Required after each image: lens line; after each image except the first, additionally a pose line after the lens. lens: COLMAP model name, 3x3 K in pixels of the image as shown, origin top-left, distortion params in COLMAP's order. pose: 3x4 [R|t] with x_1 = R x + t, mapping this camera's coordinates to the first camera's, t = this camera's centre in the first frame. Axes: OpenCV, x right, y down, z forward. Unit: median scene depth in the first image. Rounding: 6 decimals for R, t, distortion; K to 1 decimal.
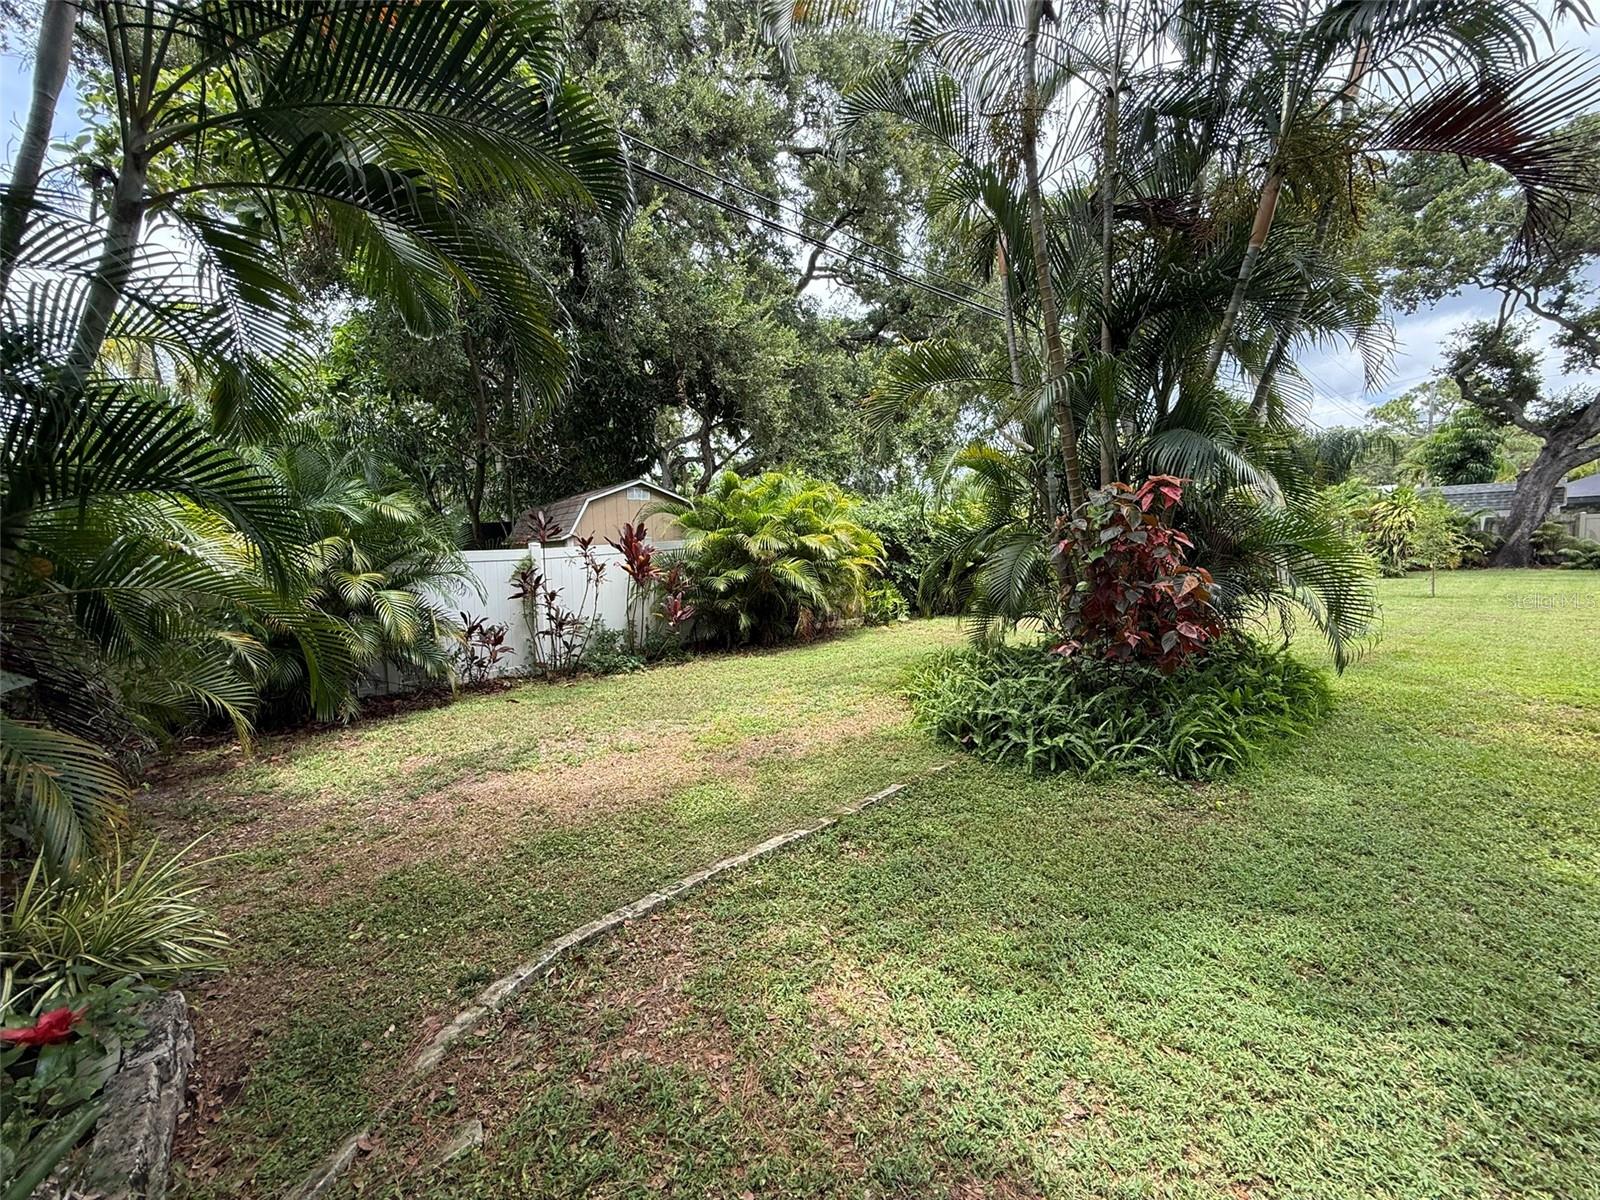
lens RADIAL K [[635.0, 0, 793.3], [0, 635.0, 598.7], [0, 0, 1]] dist [-0.001517, 0.000332]
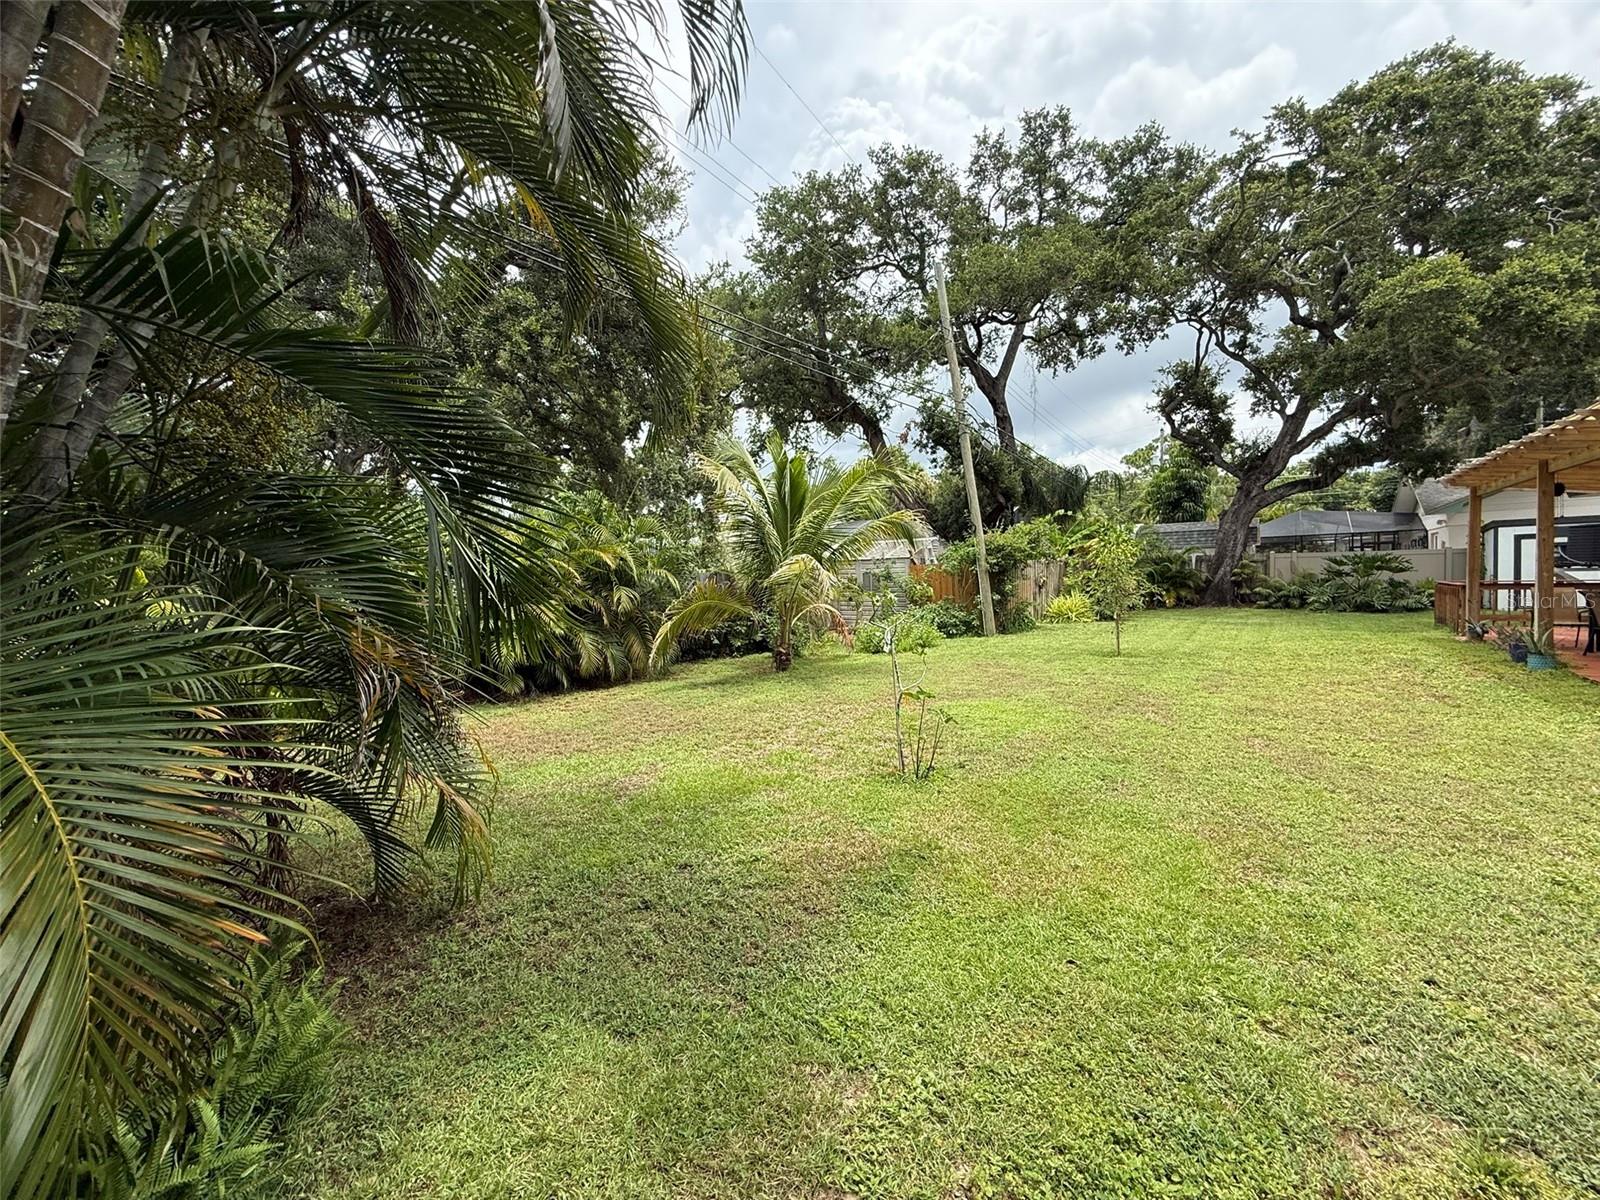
lens RADIAL K [[635.0, 0, 793.4], [0, 635.0, 598.8], [0, 0, 1]] dist [-0.001517, 0.000332]
pose [[0.972727, -0.004202, 0.231917, 0.367013], [0.014634, 0.998956, -0.043277, -0.039179], [-0.231493, 0.045490, 0.971773, 0.269090]]
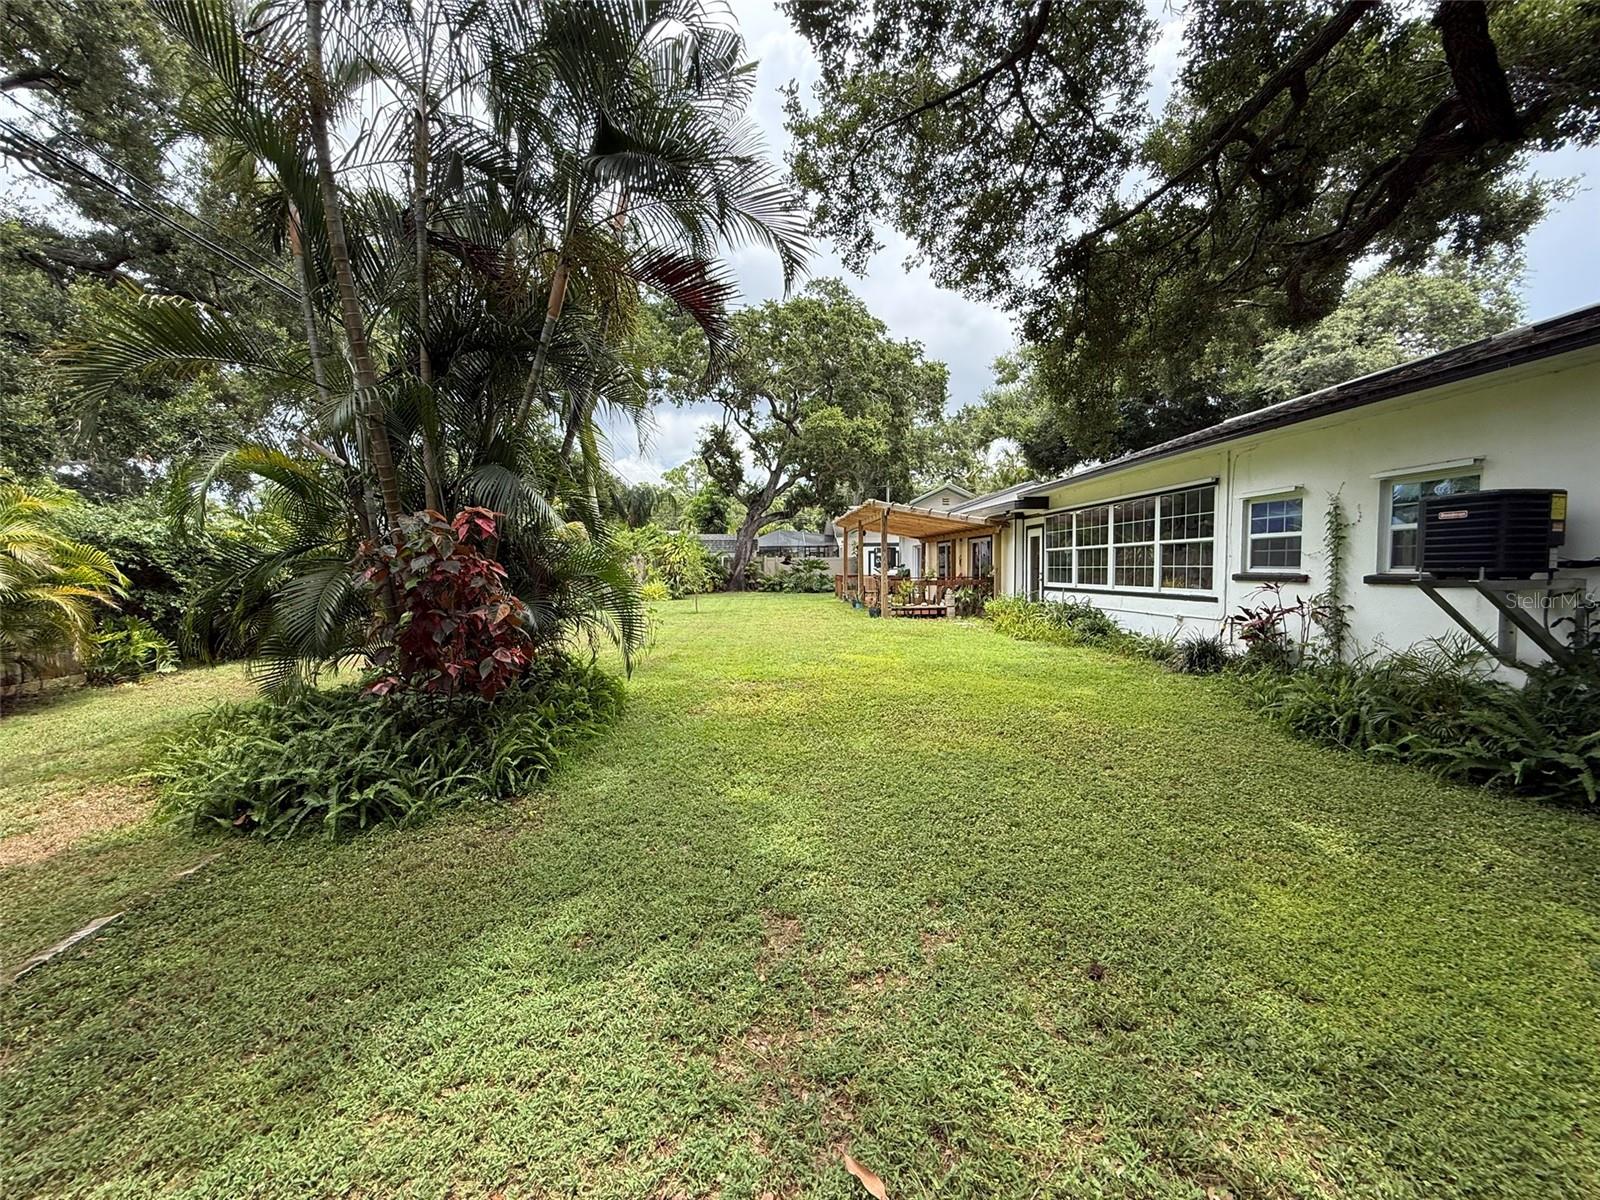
lens RADIAL K [[635.0, 0, 793.3], [0, 635.0, 598.3], [0, 0, 1]] dist [-0.001517, 0.000332]
pose [[0.599943, -0.017142, 0.799859, 0.018401], [0.050669, 0.998577, -0.016604, -0.000973], [-0.798437, 0.050490, 0.599958, -0.006963]]
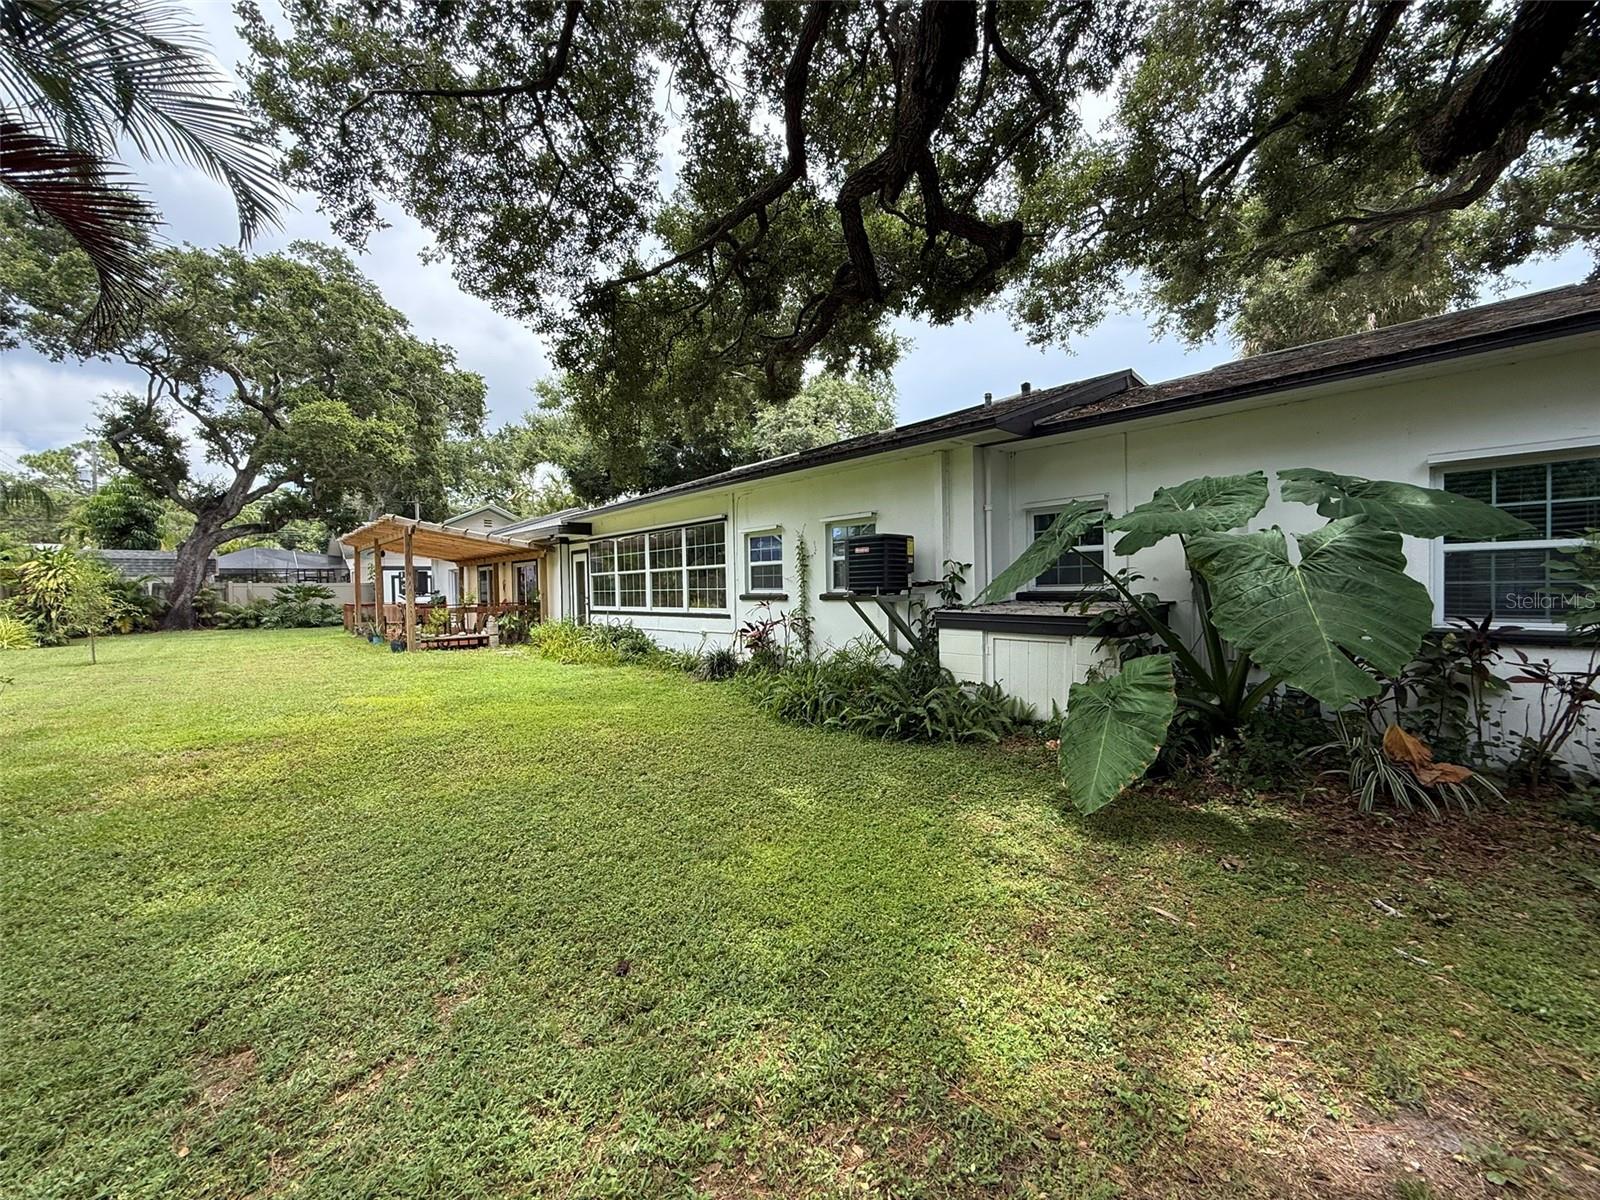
lens RADIAL K [[635.0, 0, 793.5], [0, 635.0, 599.1], [0, 0, 1]] dist [-0.001517, 0.000332]
pose [[-0.034444, 0.009383, 0.999363, 0.020134], [0.091779, 0.995760, -0.006186, 0.002364], [-0.995183, 0.091508, -0.035159, -0.015617]]
